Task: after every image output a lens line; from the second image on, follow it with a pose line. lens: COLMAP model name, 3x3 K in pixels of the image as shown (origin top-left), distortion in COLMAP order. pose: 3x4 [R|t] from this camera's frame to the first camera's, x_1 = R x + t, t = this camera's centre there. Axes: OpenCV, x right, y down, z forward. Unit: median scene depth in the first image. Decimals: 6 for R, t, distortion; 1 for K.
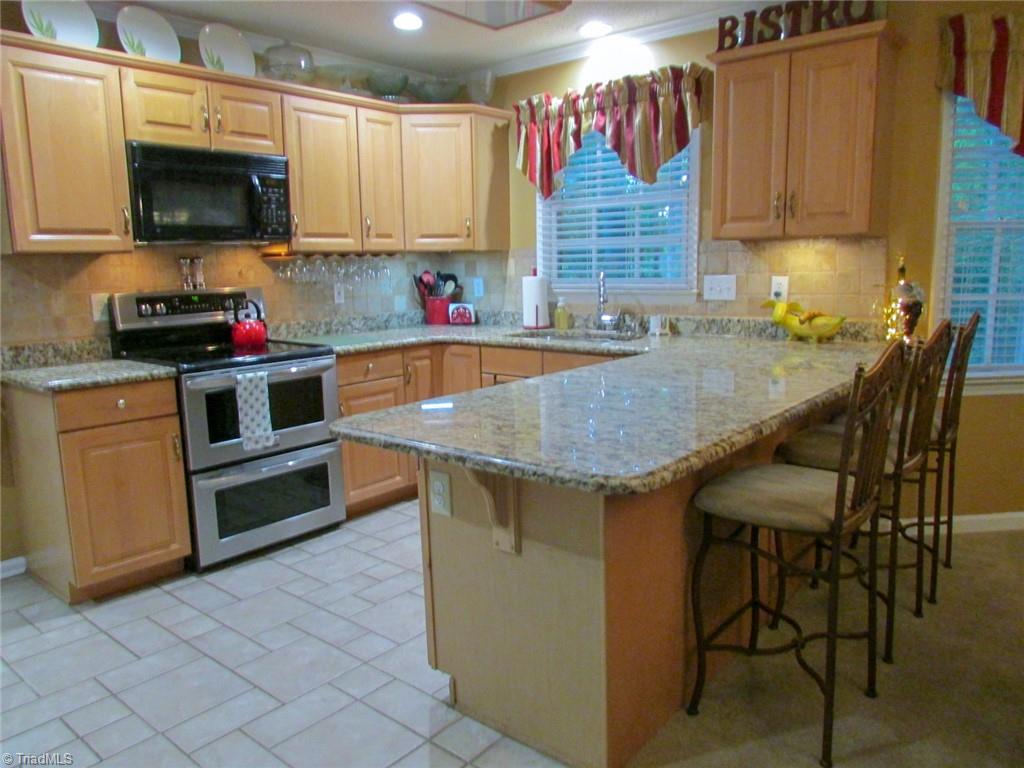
lens RADIAL K [[737.2, 0, 512.0], [0, 737.2, 384.0], [0, 0, 1]] dist [-0.023333, -0.000478]
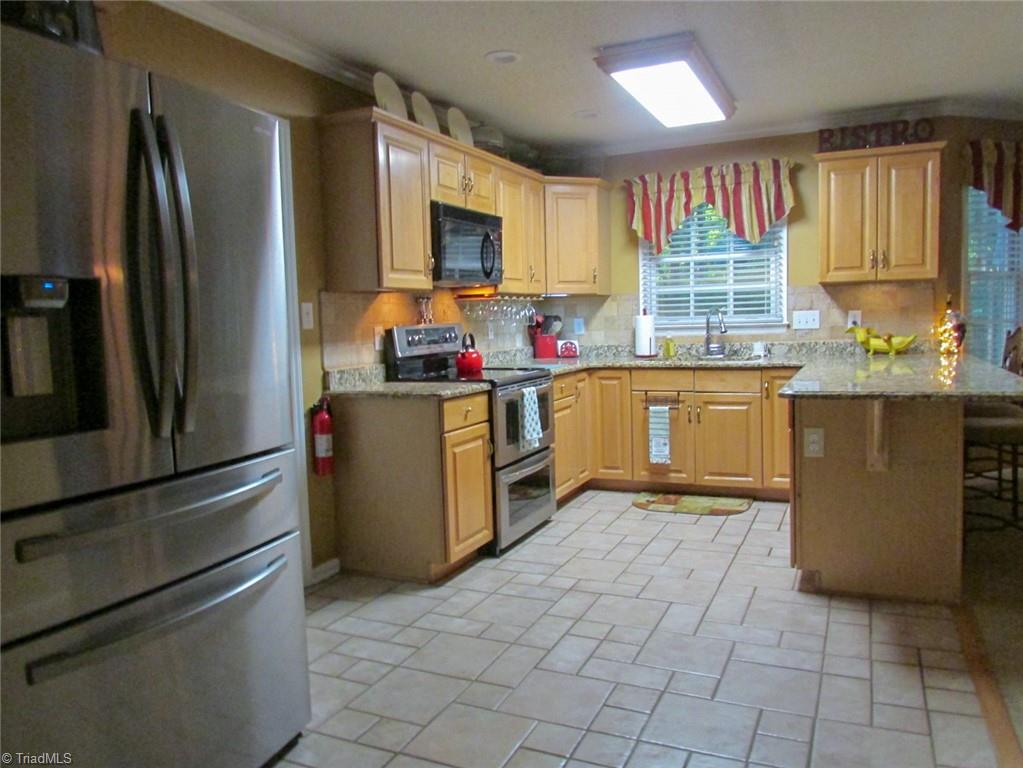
lens RADIAL K [[764.4, 0, 511.5], [0, 764.4, 384.0], [0, 0, 1]] dist [-0.002206, -0.000432]
pose [[0.960476, -0.031392, 0.276588, -0.663652], [0.054593, 0.995567, -0.076585, 0.068534], [-0.272958, 0.088657, 0.957932, -0.202439]]
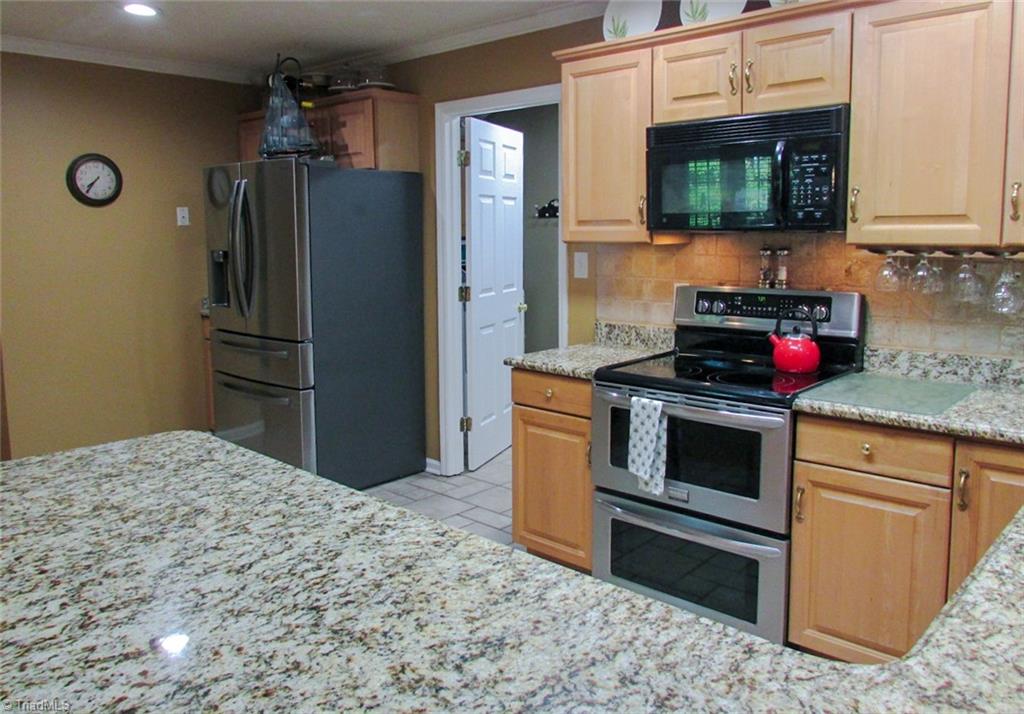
lens RADIAL K [[784.6, 0, 510.4], [0, 784.6, 312.0], [0, 0, 1]] dist [-0.002507, -0.002125]
pose [[-0.028226, 0.123642, -0.991925, 0.435734], [-0.154556, 0.979848, 0.126535, -0.172004], [0.987581, 0.156879, -0.008547, 0.753396]]
